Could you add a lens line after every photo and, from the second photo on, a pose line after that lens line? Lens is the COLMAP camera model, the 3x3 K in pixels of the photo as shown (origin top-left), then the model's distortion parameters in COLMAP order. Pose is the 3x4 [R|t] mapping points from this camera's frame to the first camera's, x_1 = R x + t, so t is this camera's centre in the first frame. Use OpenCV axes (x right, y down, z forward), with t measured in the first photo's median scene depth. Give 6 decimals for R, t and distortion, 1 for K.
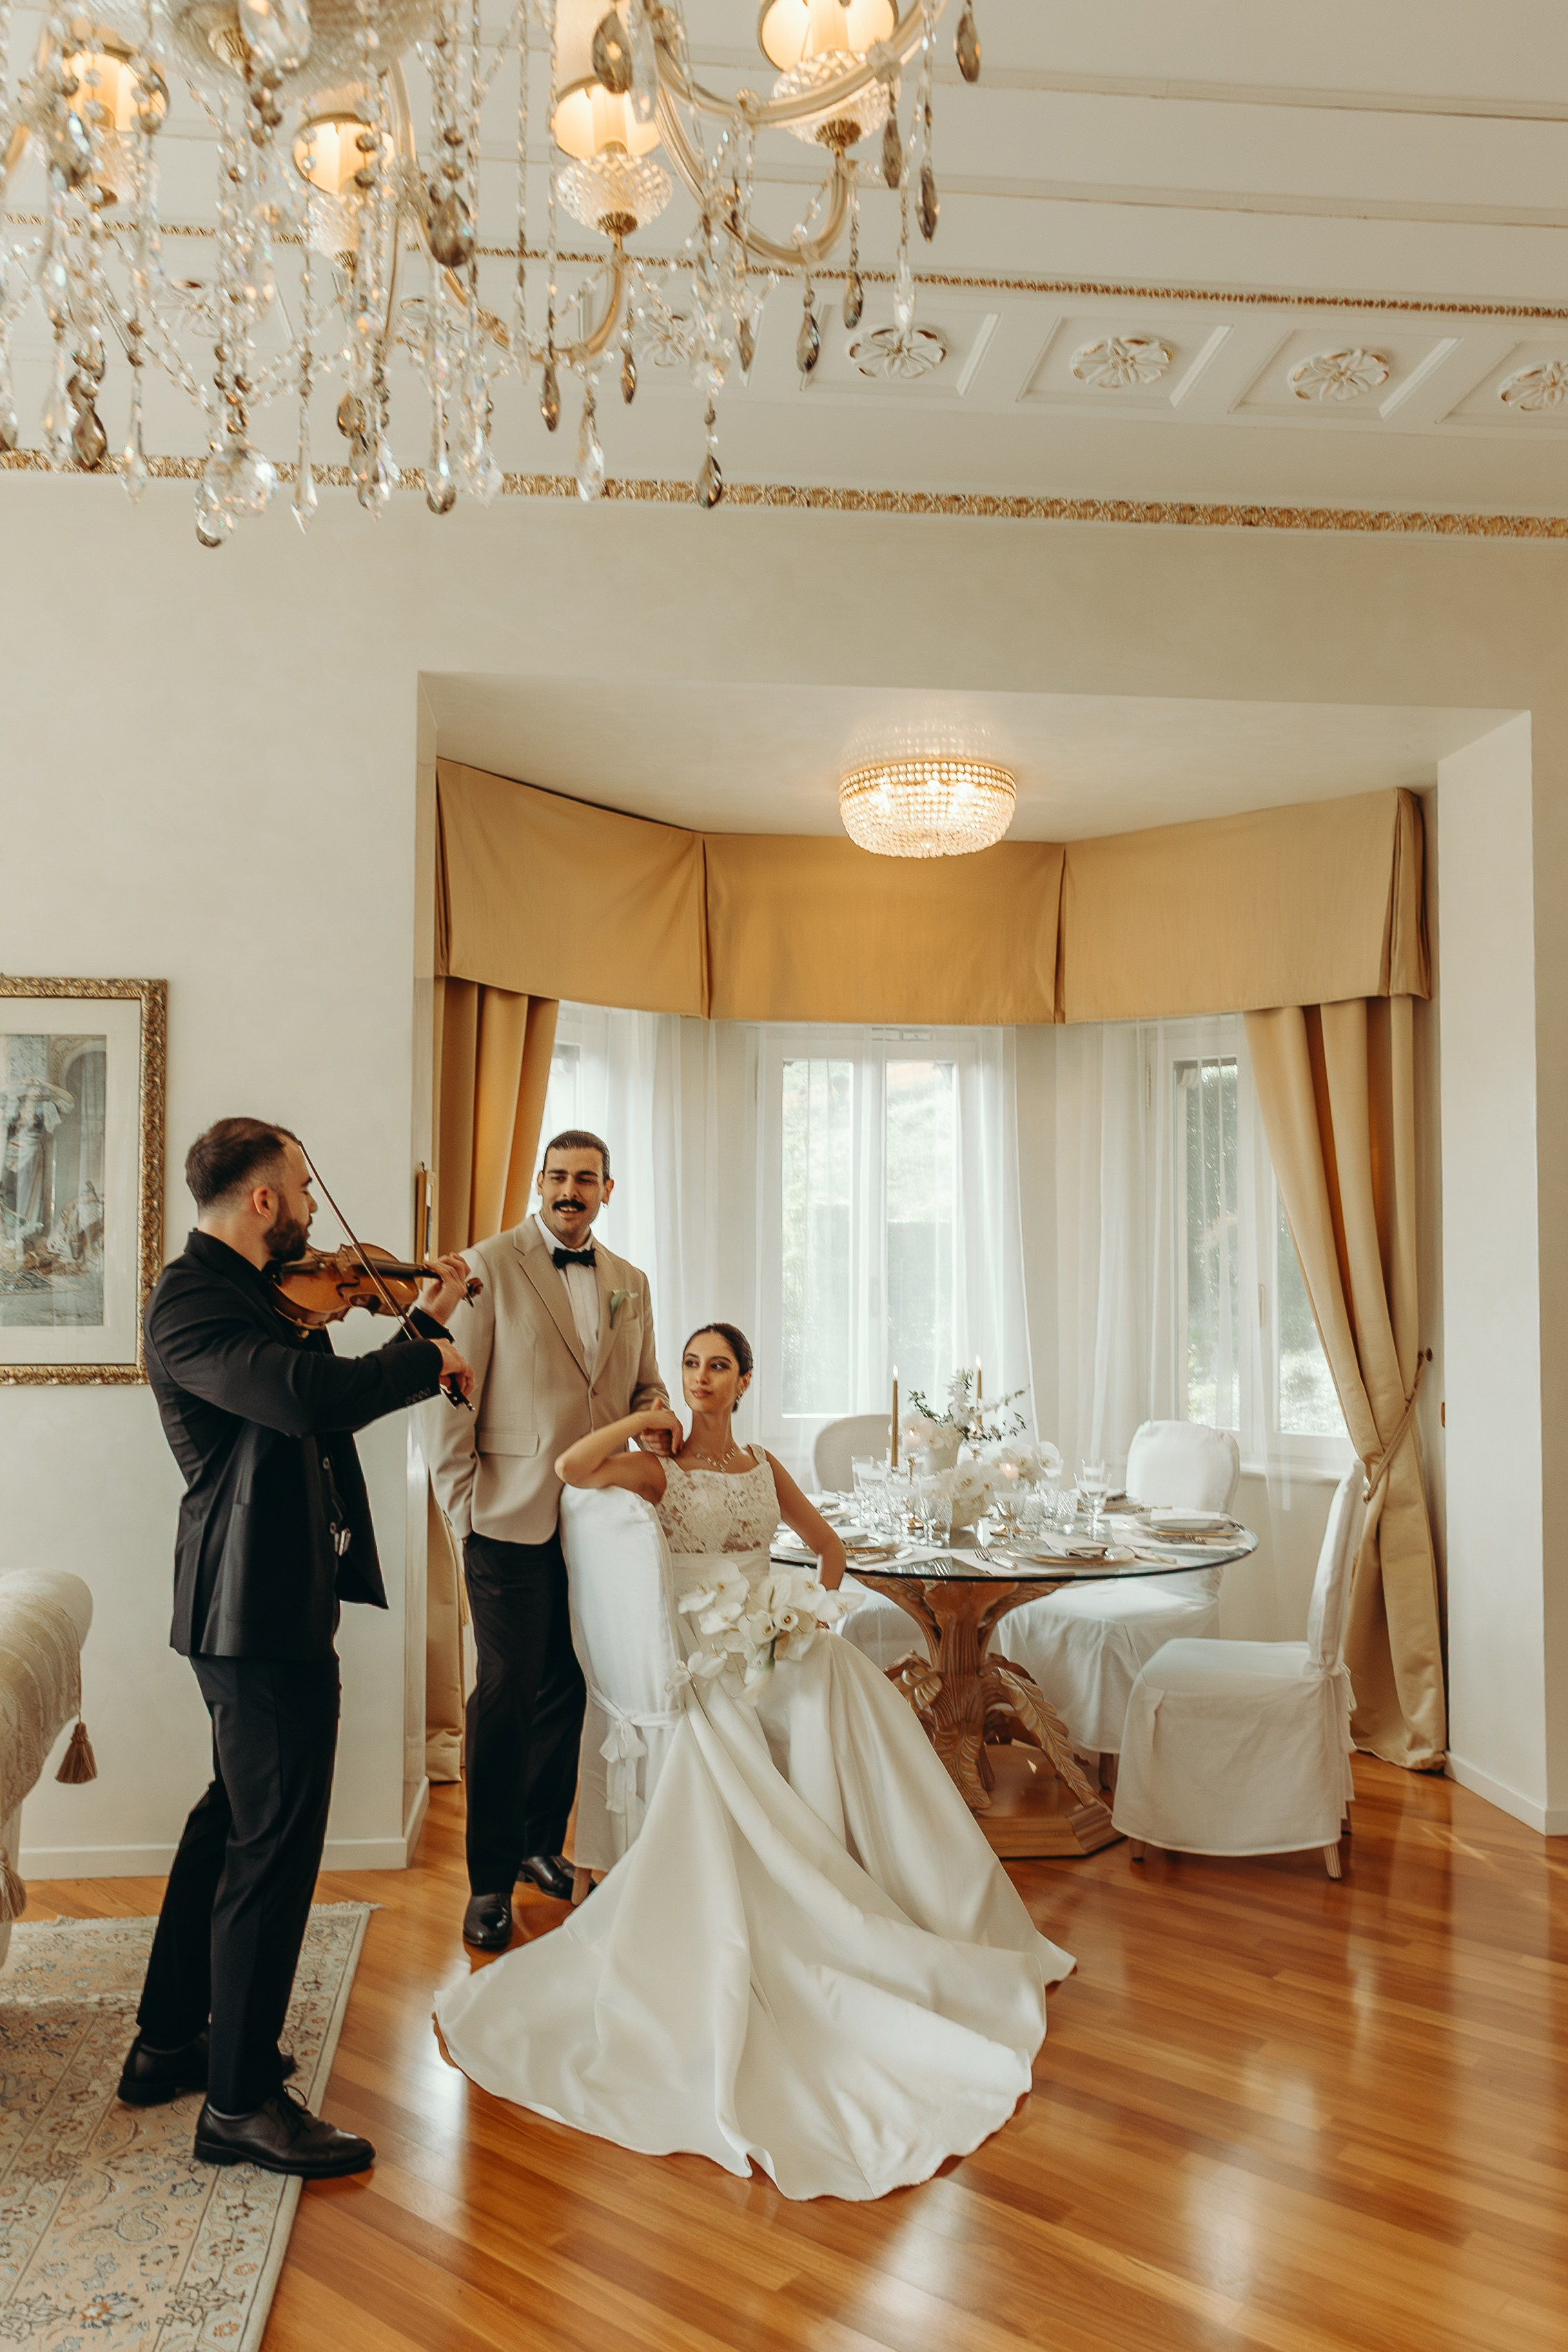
lens RADIAL K [[1749.5, 0, 754.5], [0, 1749.5, 1180.1], [0, 0, 1]] dist [-0.006388, 0.021556]
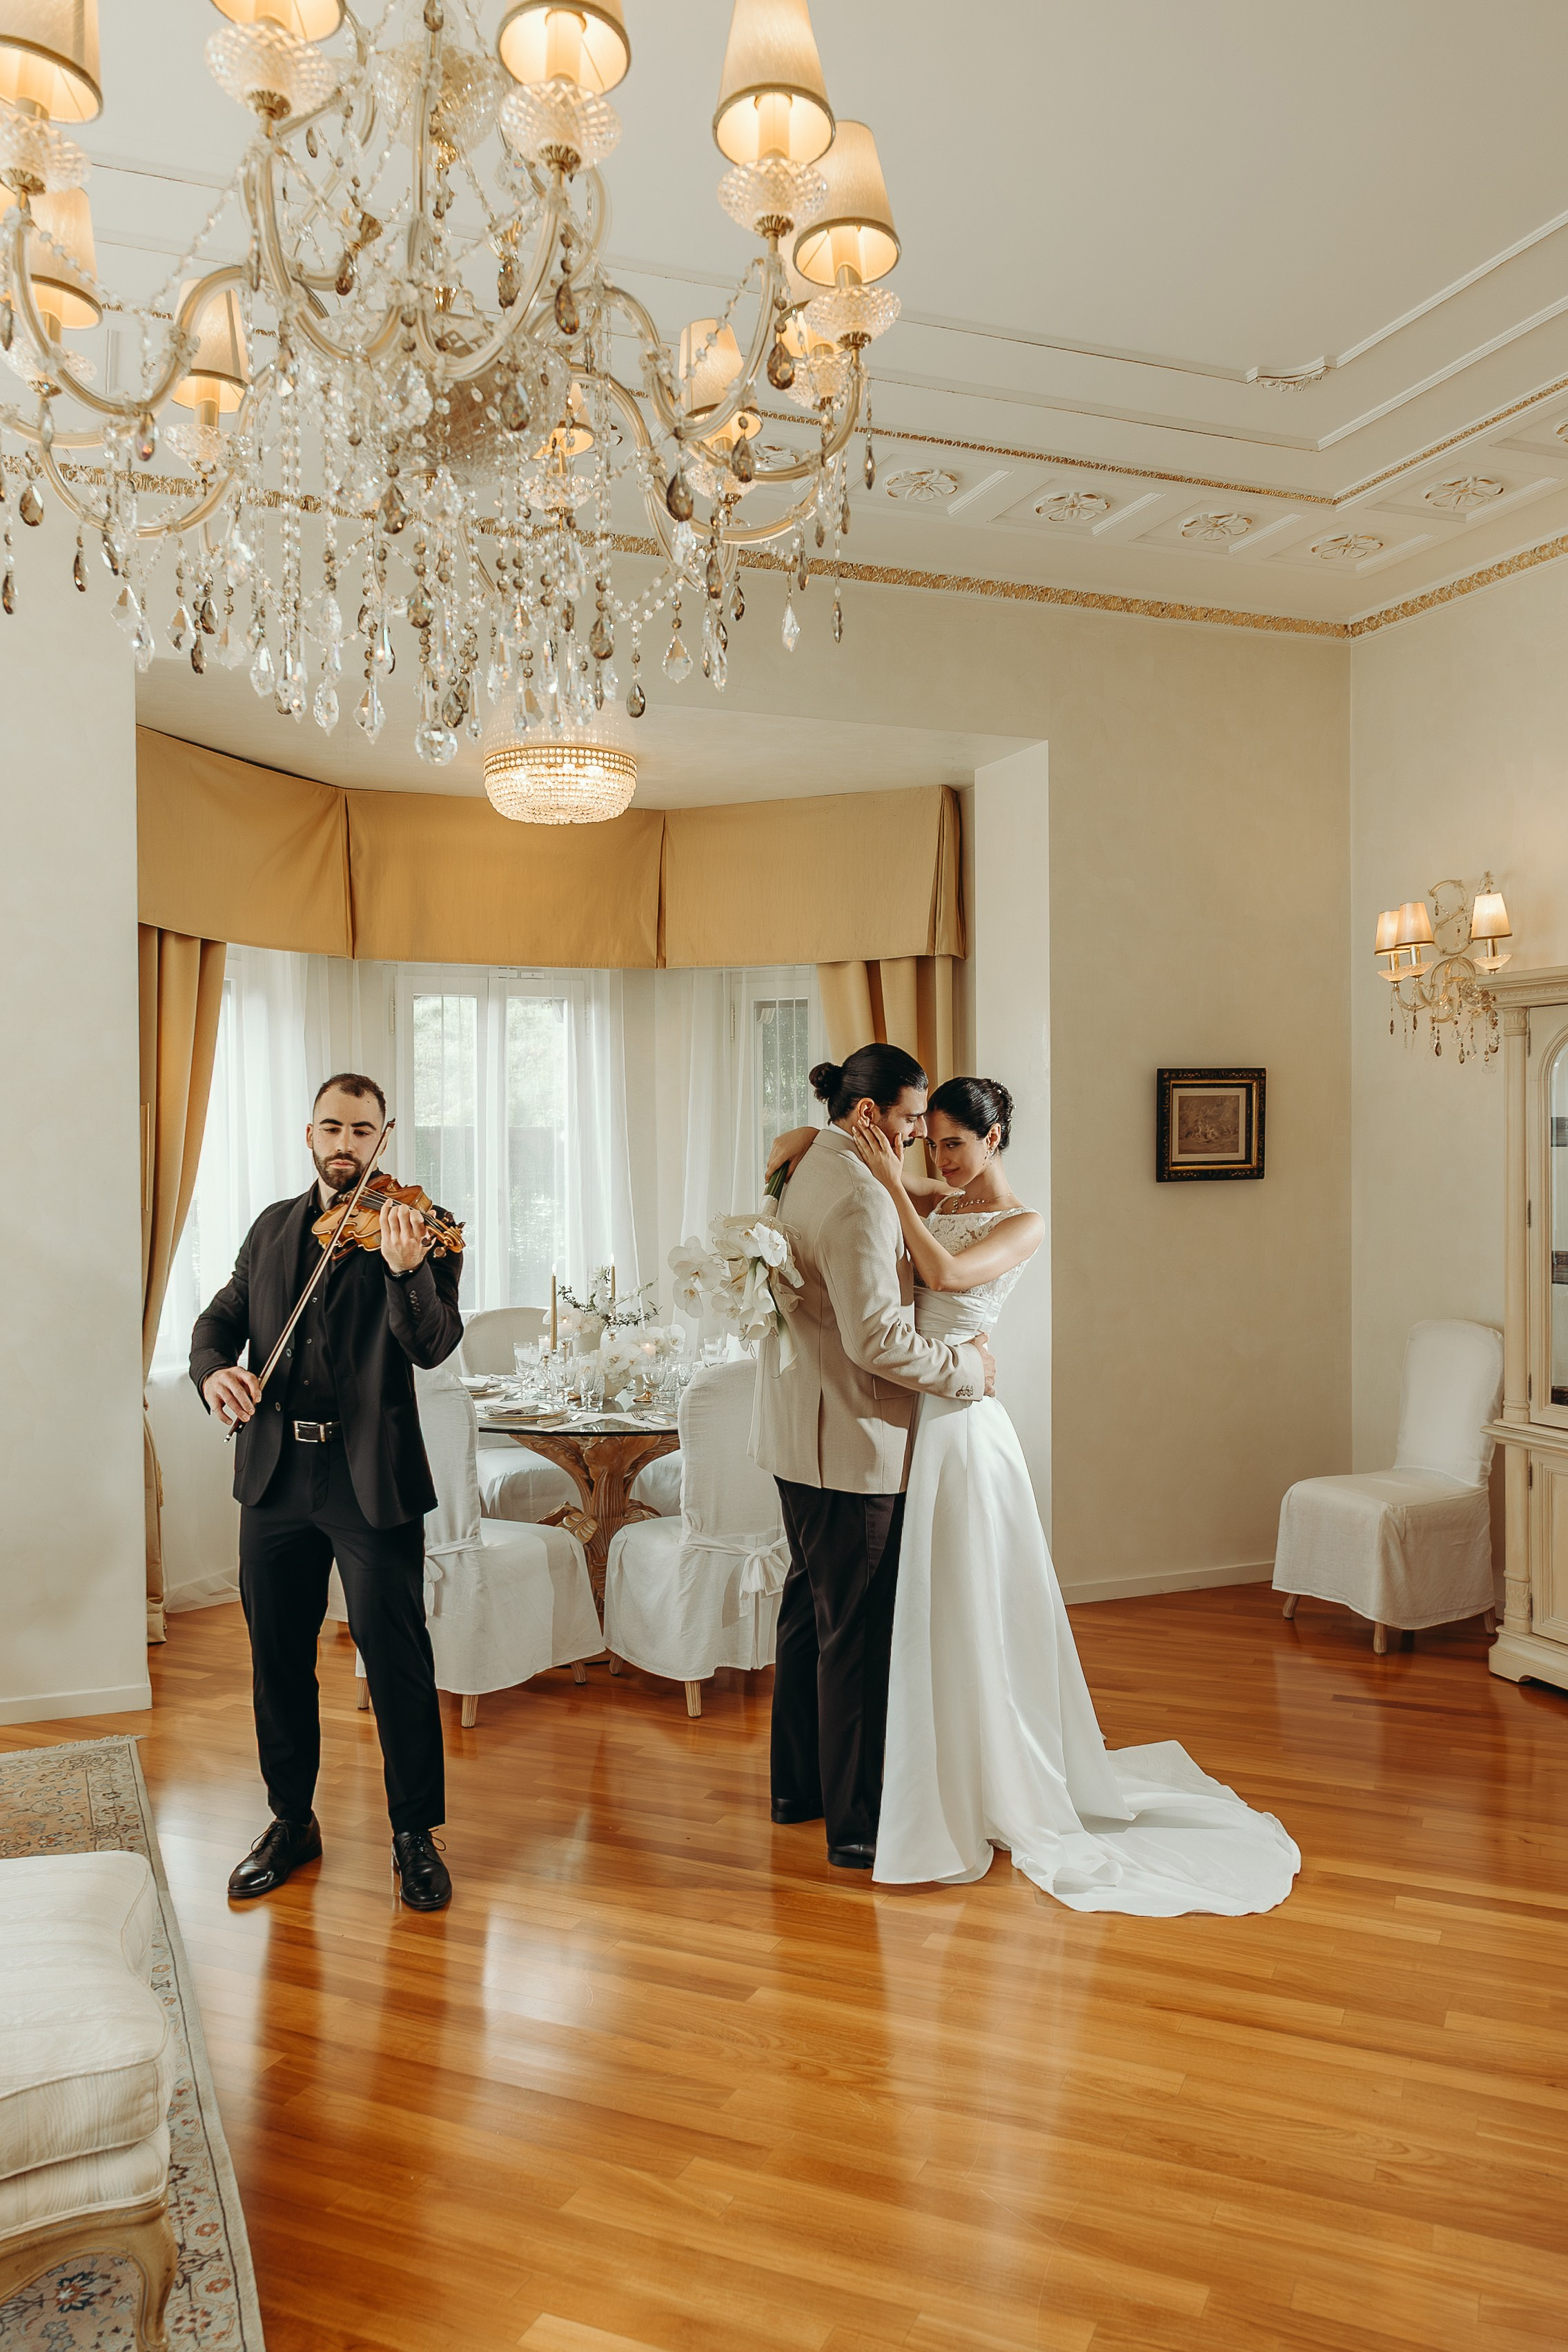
lens RADIAL K [[1749.5, 0, 754.5], [0, 1749.5, 1180.1], [0, 0, 1]] dist [-0.006388, 0.021556]
pose [[0.961238, -0.014175, 0.275354, -0.119396], [-0.001161, 0.998461, 0.055454, -0.018816], [-0.275716, -0.053625, 0.959742, -0.185559]]
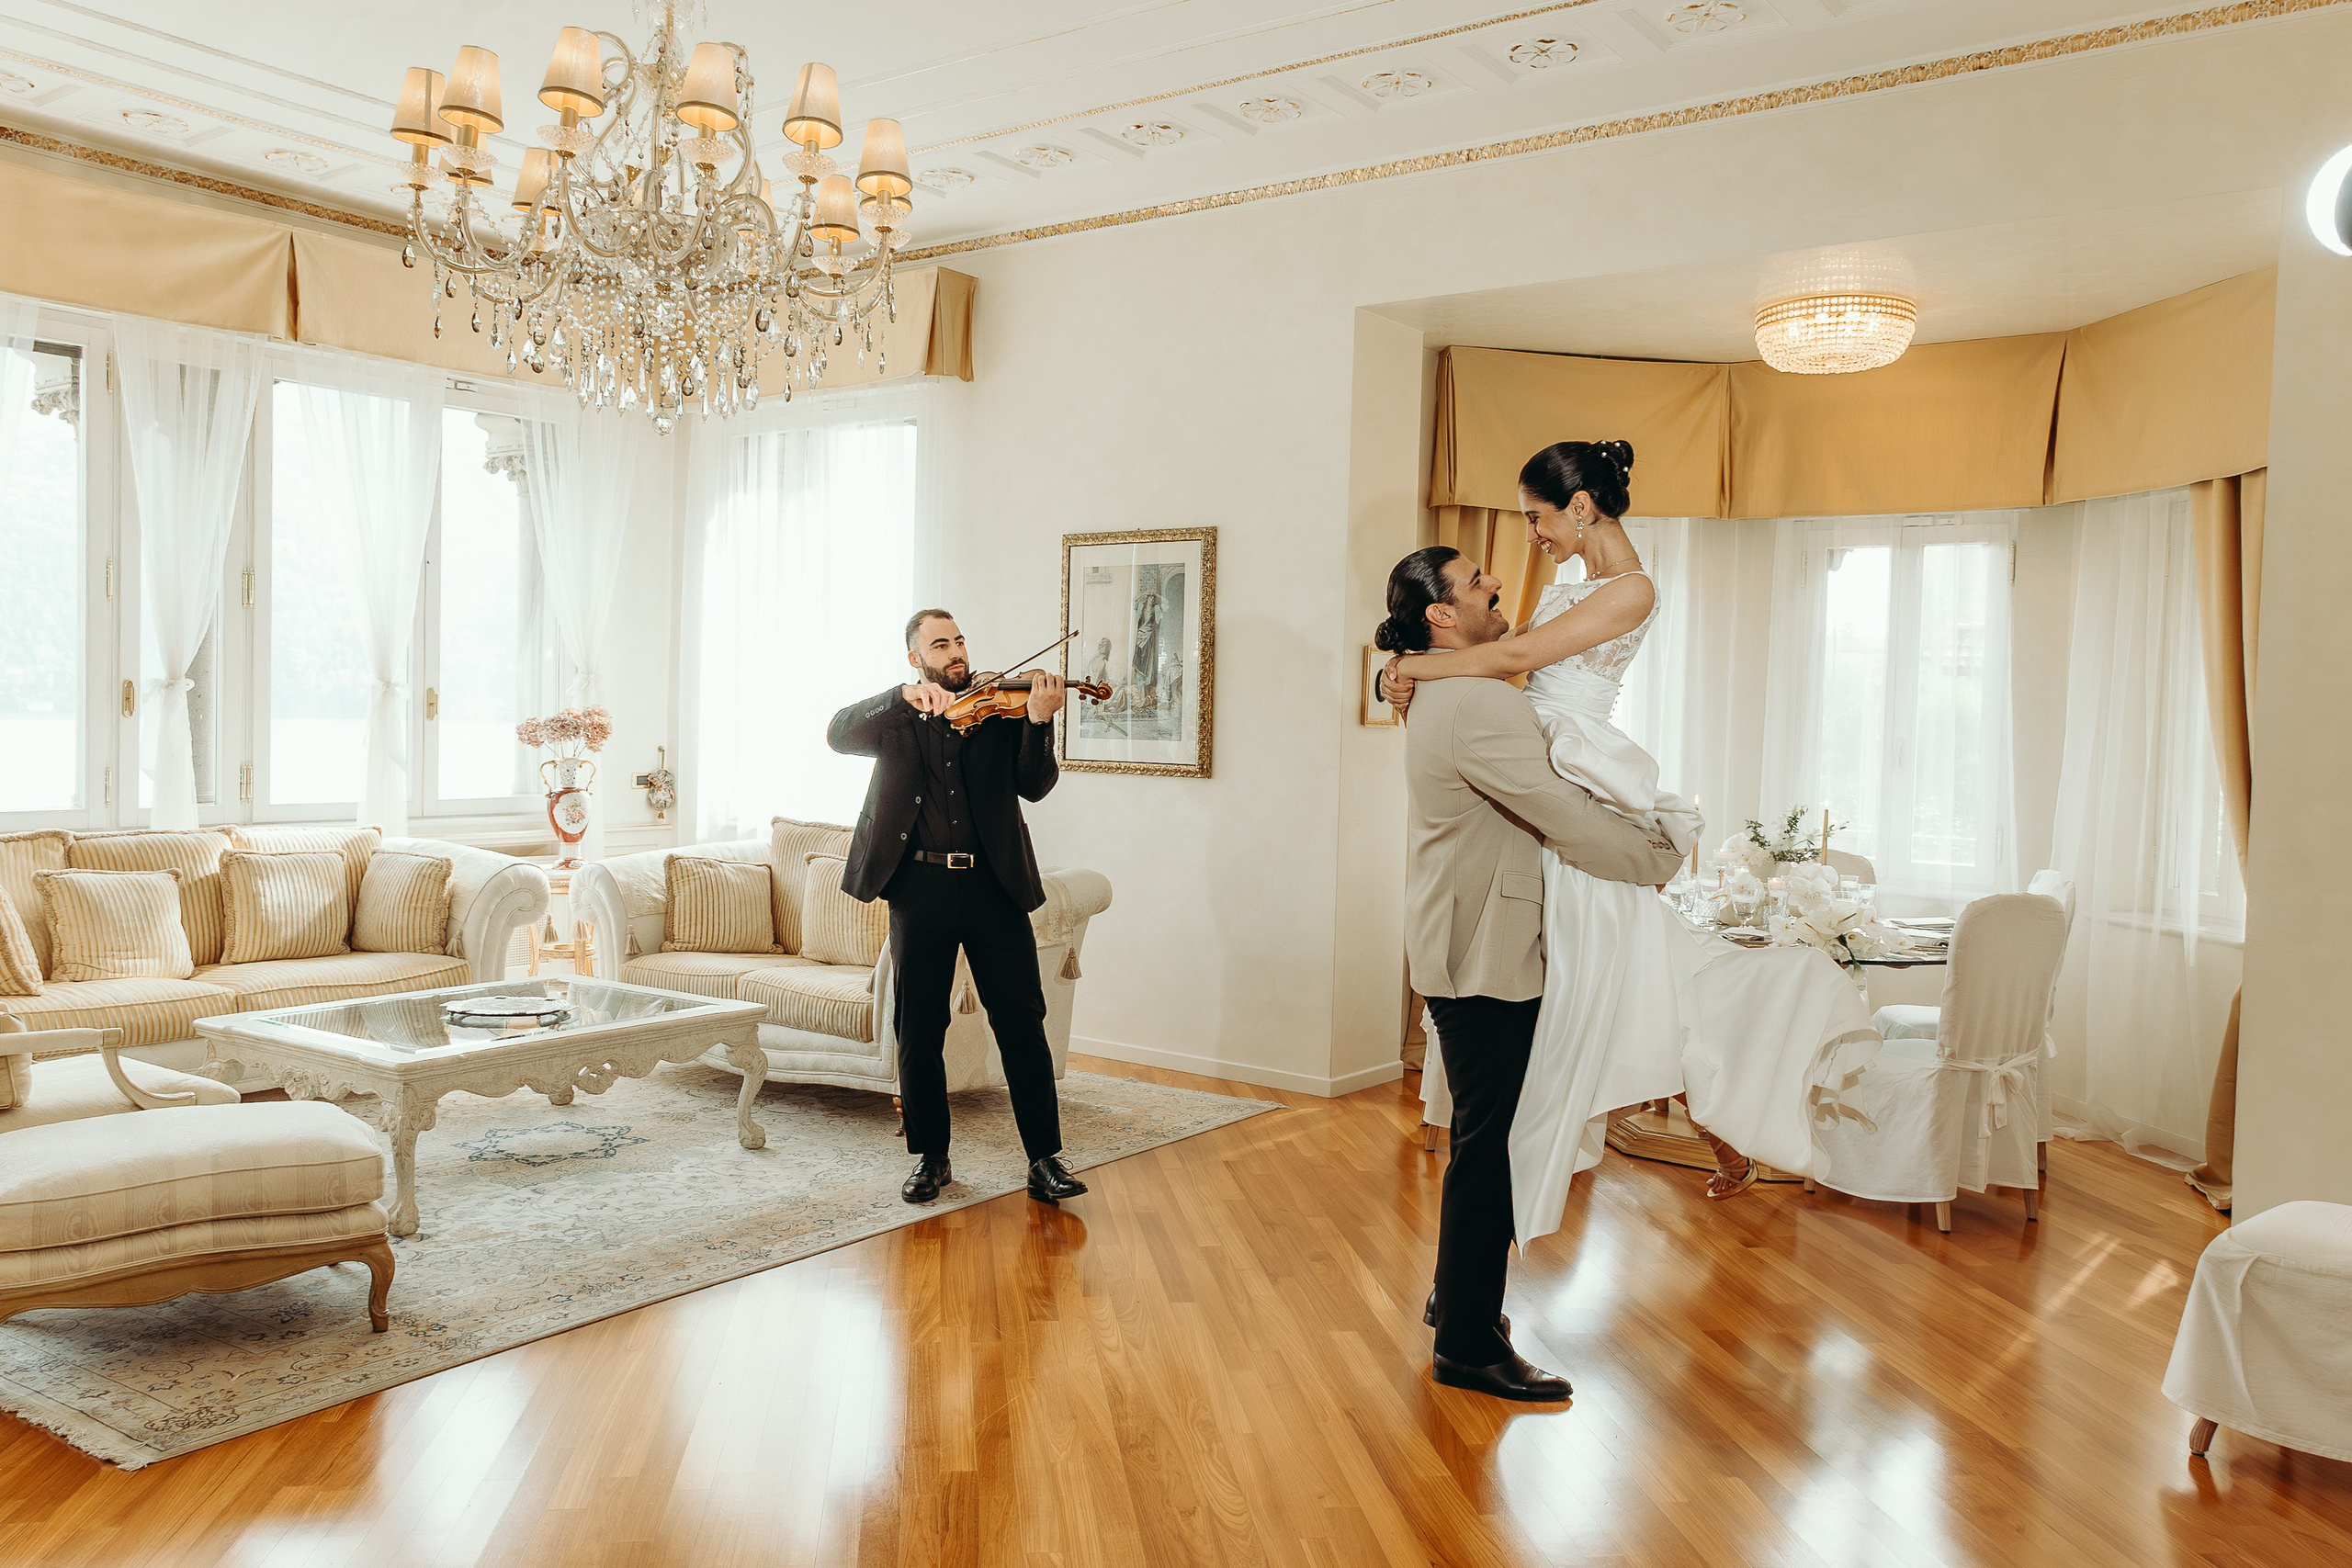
lens RADIAL K [[1749.3, 0, 1176.0], [0, 1749.3, 784.0], [0, 0, 1]] dist [-0.006388, 0.021556]
pose [[0.747295, 0.045997, -0.662898, 0.664751], [-0.000105, 0.997609, 0.069104, 0.008963], [0.664492, -0.051571, 0.745514, -0.214672]]
